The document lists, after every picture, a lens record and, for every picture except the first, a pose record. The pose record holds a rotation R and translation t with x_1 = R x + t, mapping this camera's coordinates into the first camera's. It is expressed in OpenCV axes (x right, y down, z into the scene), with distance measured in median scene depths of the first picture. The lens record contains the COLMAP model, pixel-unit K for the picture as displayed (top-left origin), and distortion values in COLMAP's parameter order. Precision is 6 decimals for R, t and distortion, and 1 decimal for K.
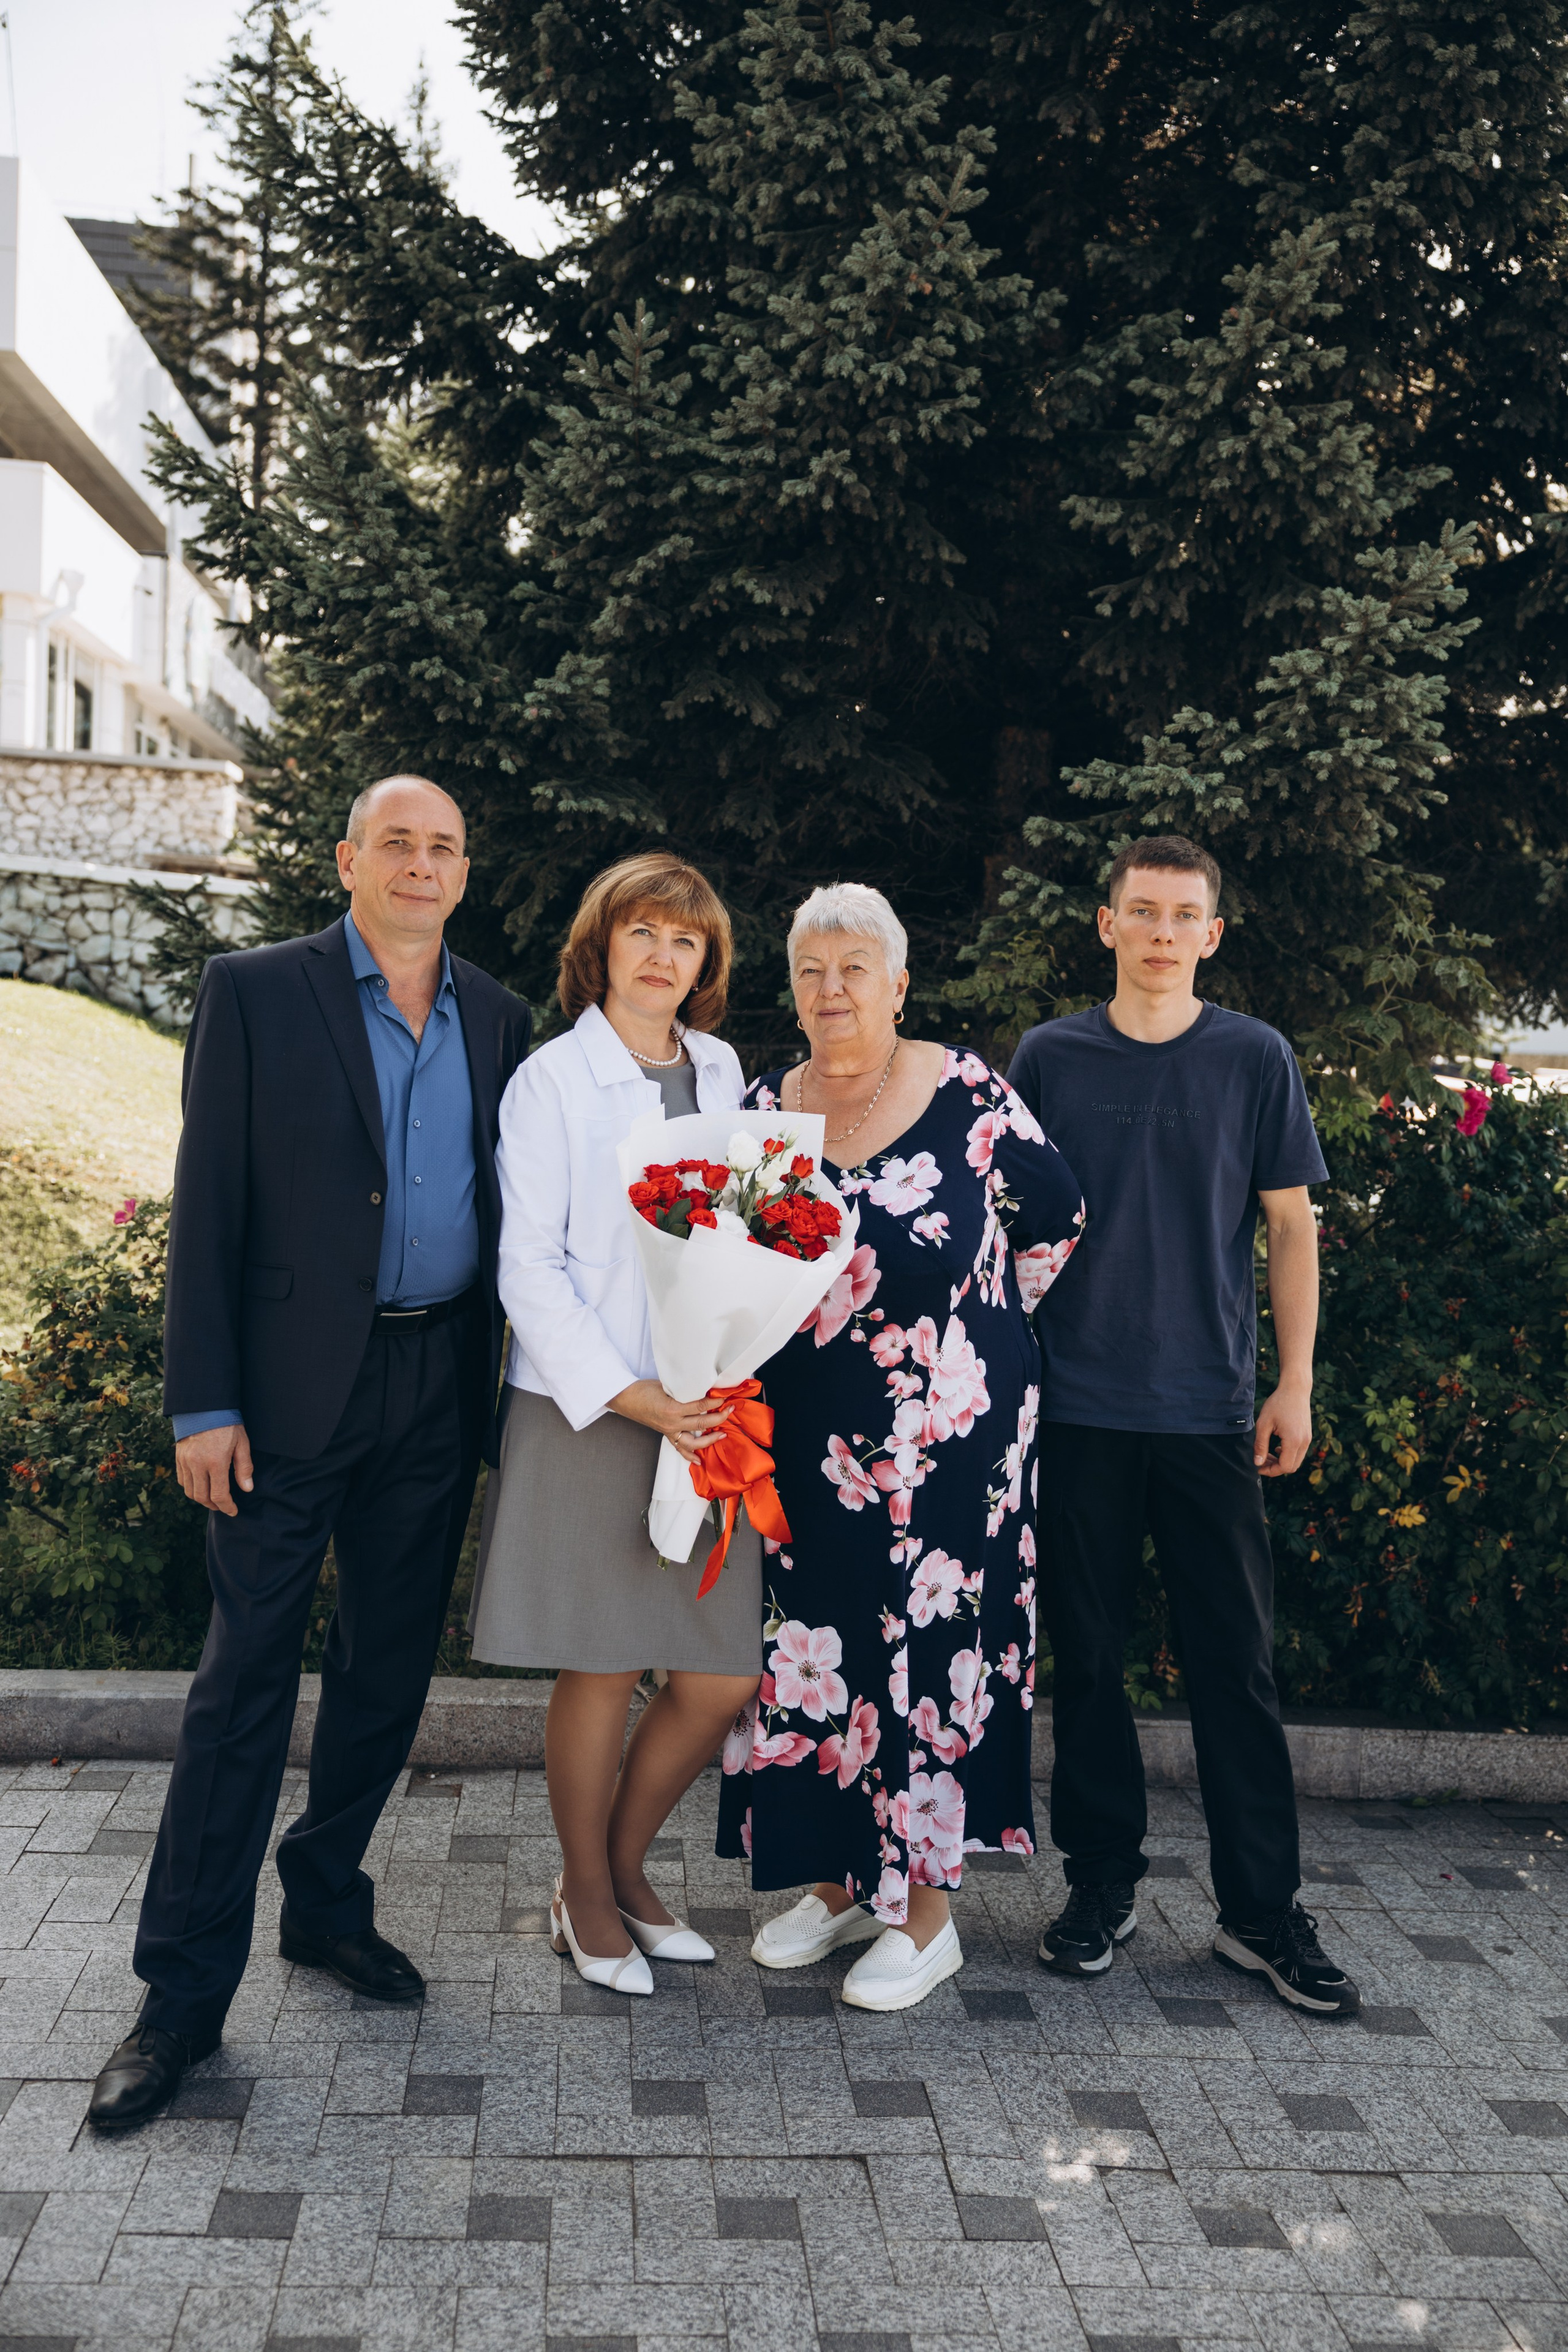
lens RADIAL K [[2329.4, 0, 796.0], [0, 2329.4, 1175.7], [0, 0, 1]] dist [0.098662, -0.123884]
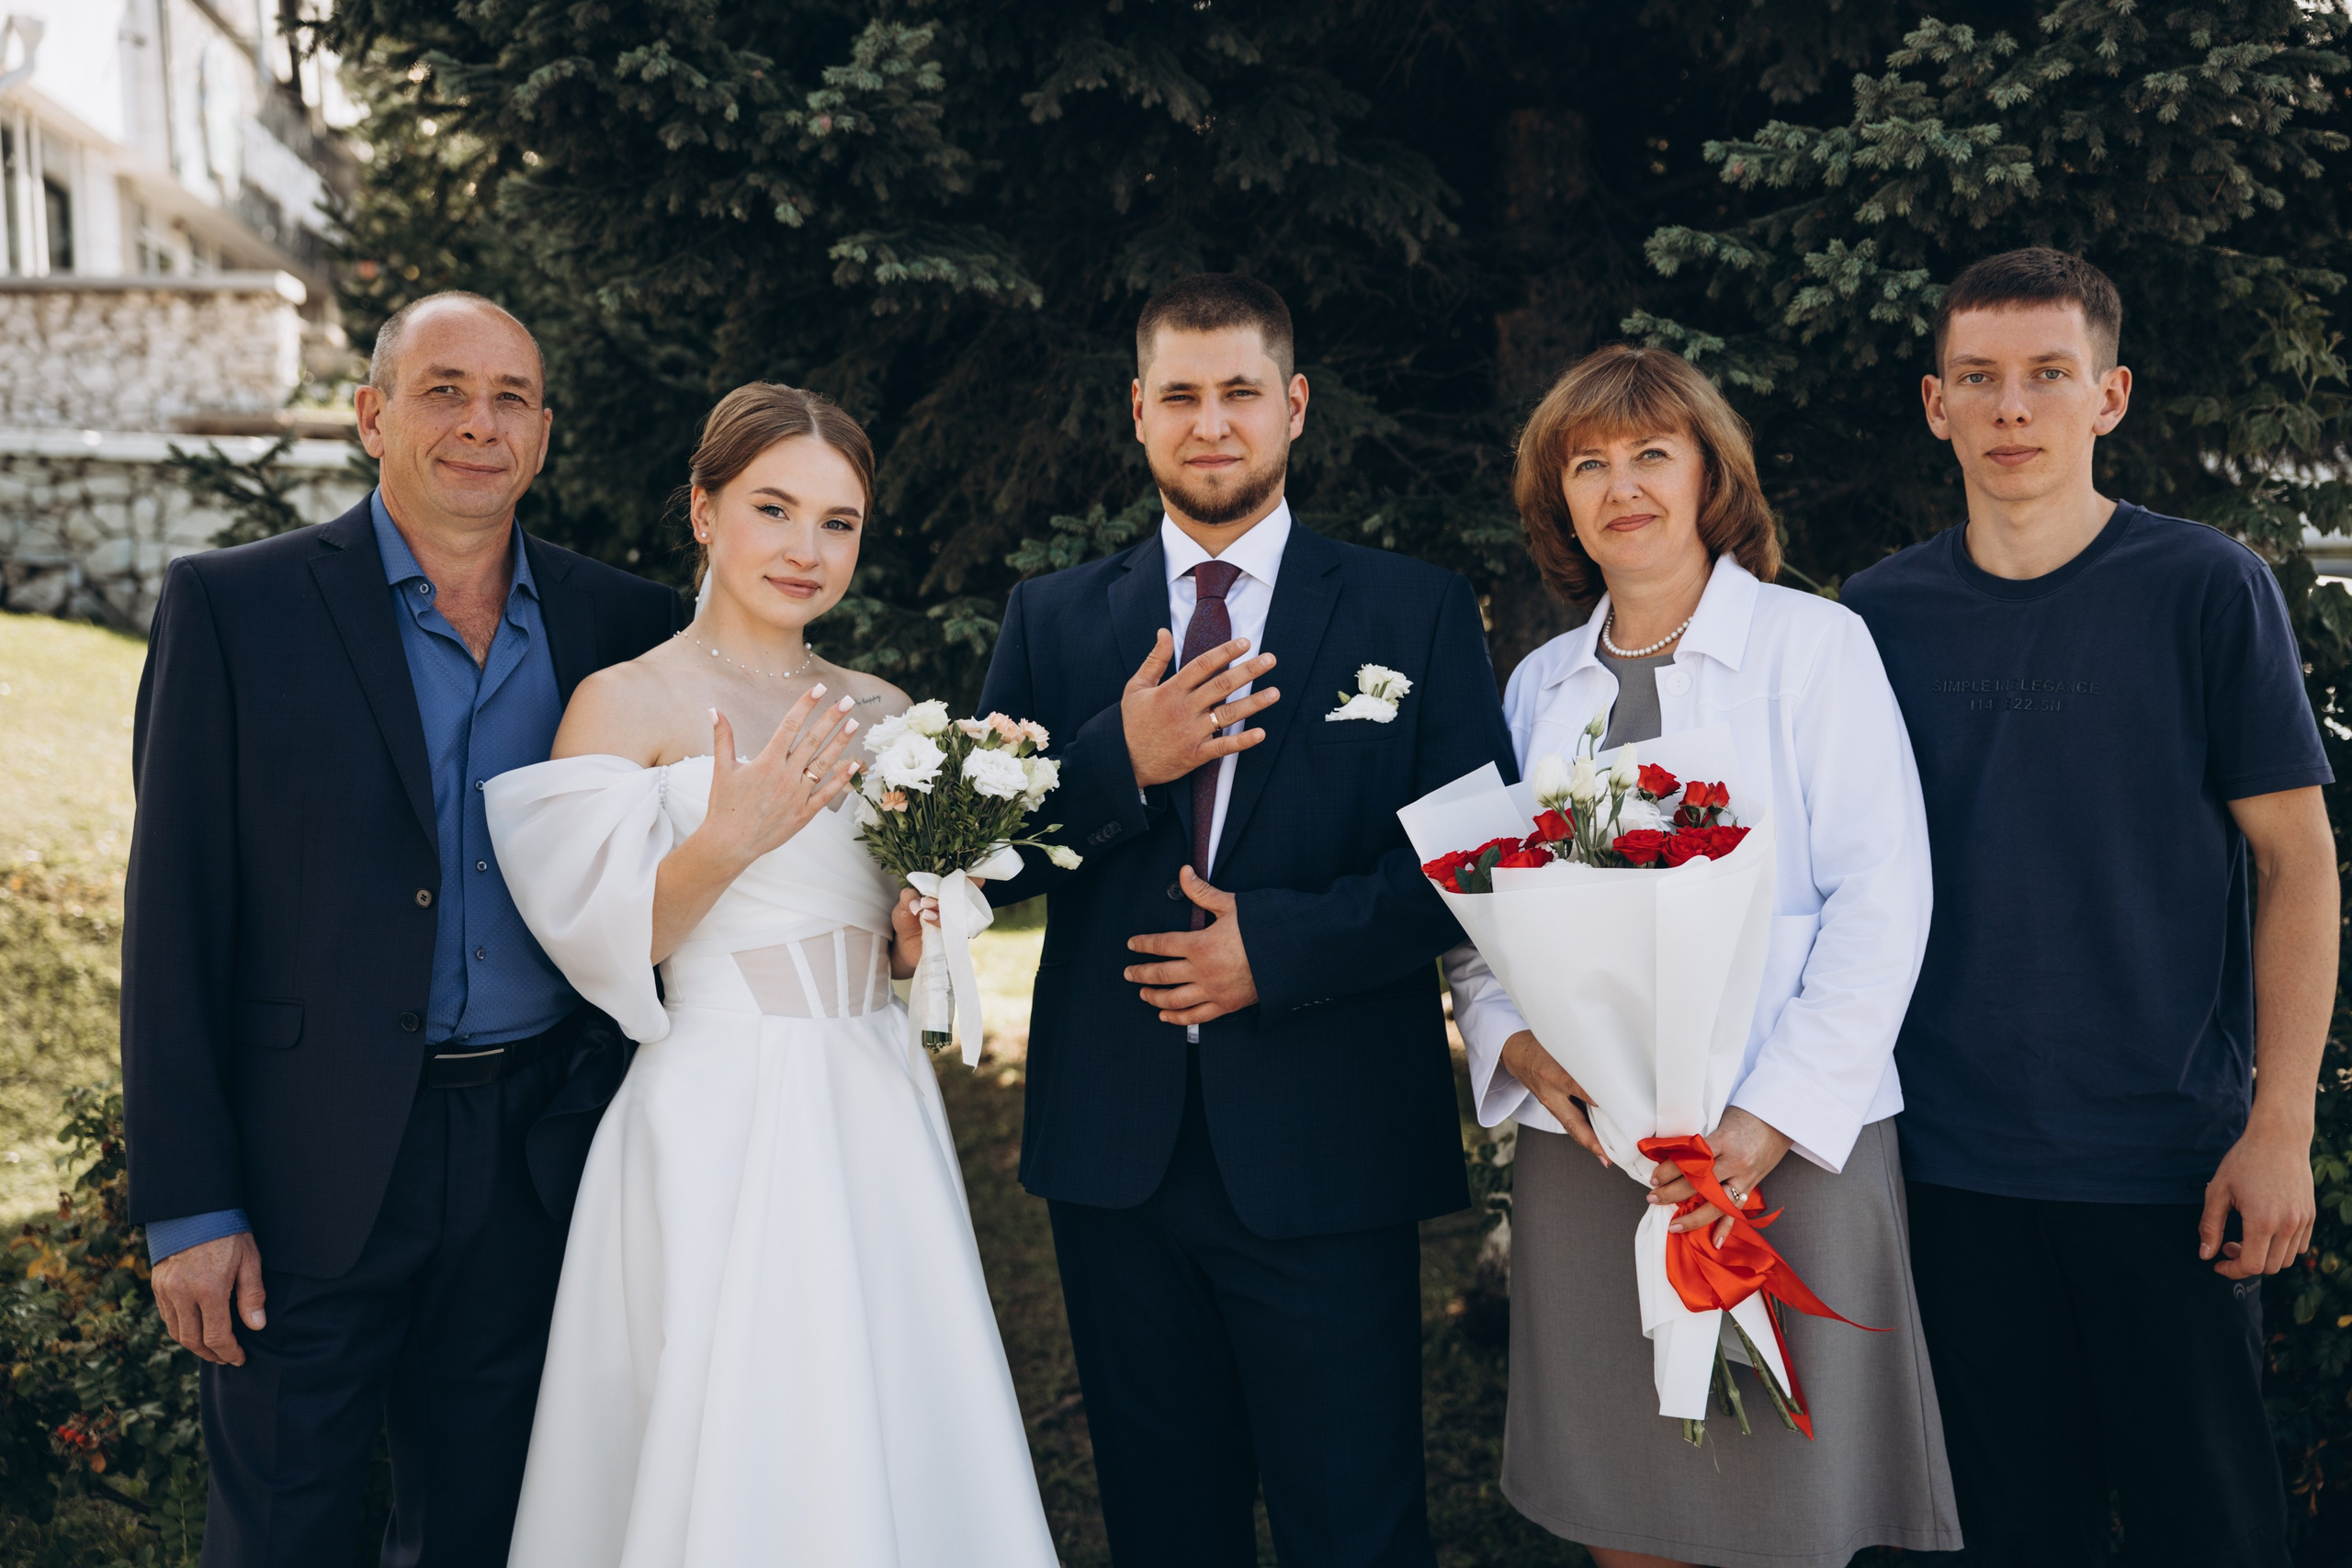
lens RADIAL K [[3178.9, 0, 1219.9], [0, 3178.9, 782.4], [0, 0, 1]] dist [0.286339, -0.521211]
pose [[0.996252, -0.079650, 0.033739, -0.052655], [0.079747, 0.996814, -0.001525, -0.015809], [-0.033510, 0.004209, 0.999430, 0.153738]]
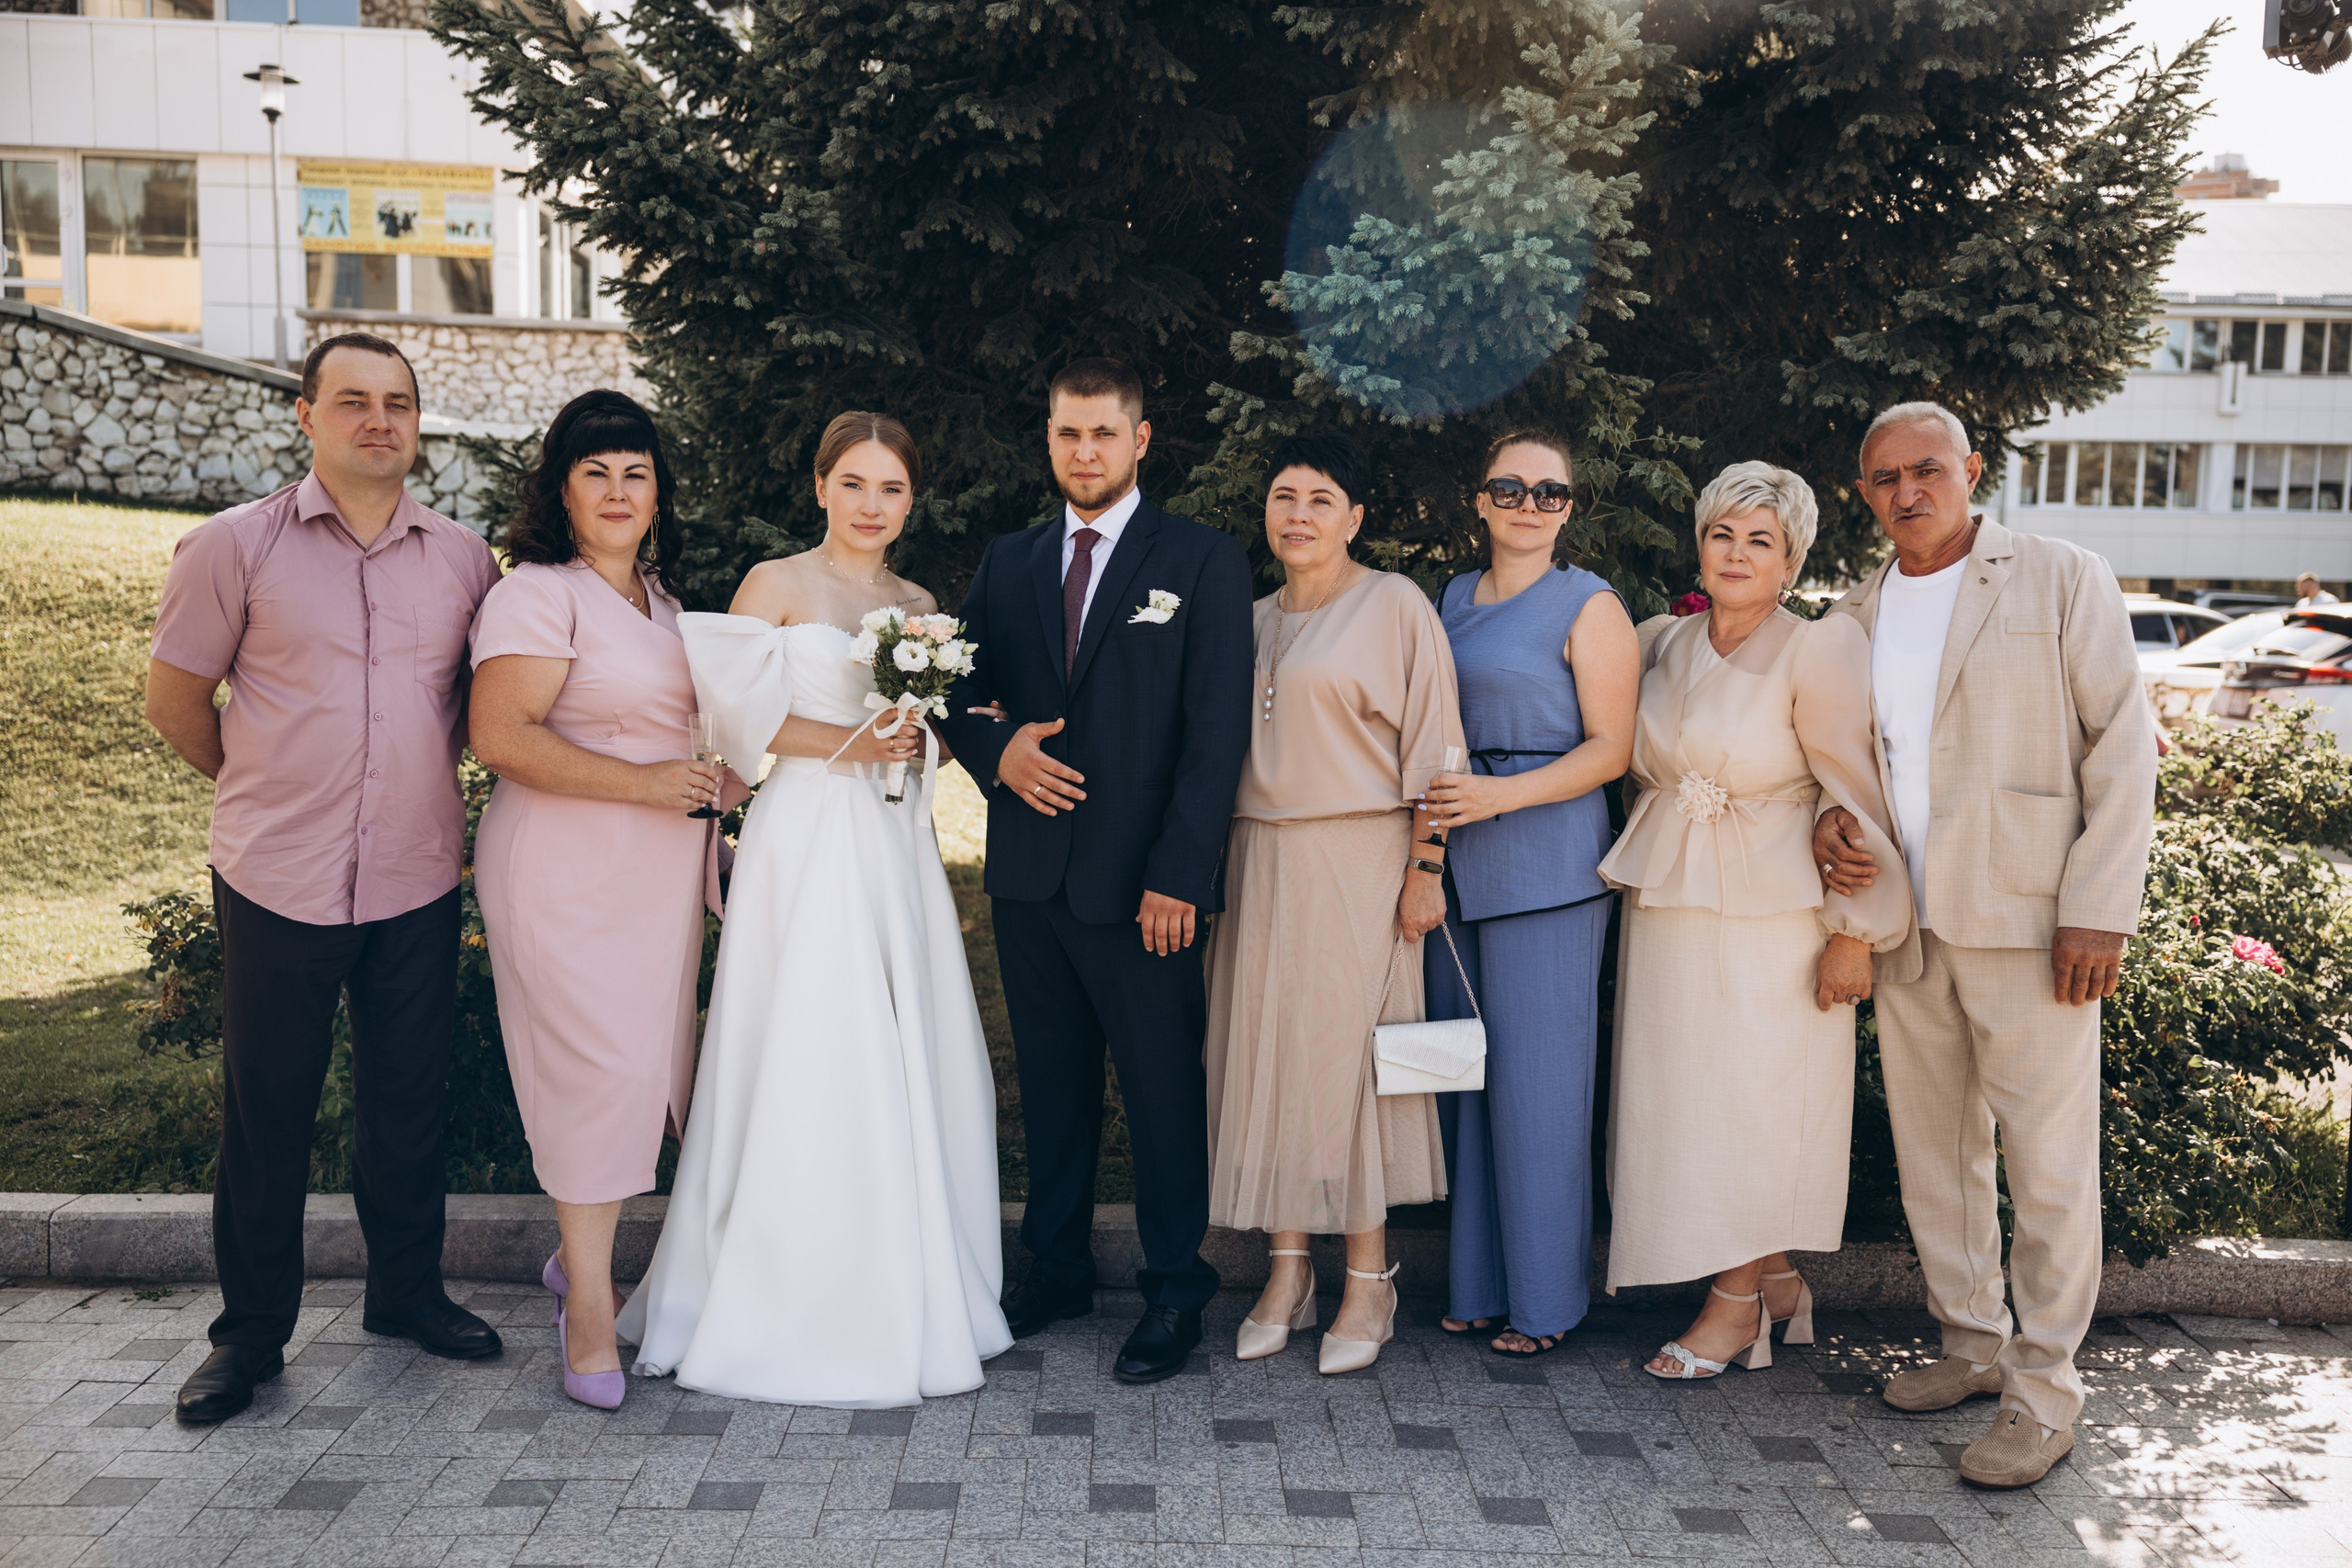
lens RADIAL K [[2329.2, 0, 1179.7], [0, 2329.2, 778.9], [0, 0, 1]] dist [0.098662, -0.123884]
pose [[0.997395, -0.024358, -0.067894, 0.135073], [0.025927, 0.999415, 0.022315, 0.013818], [0.067310, -0.024017, 0.997443, -0.002750]]
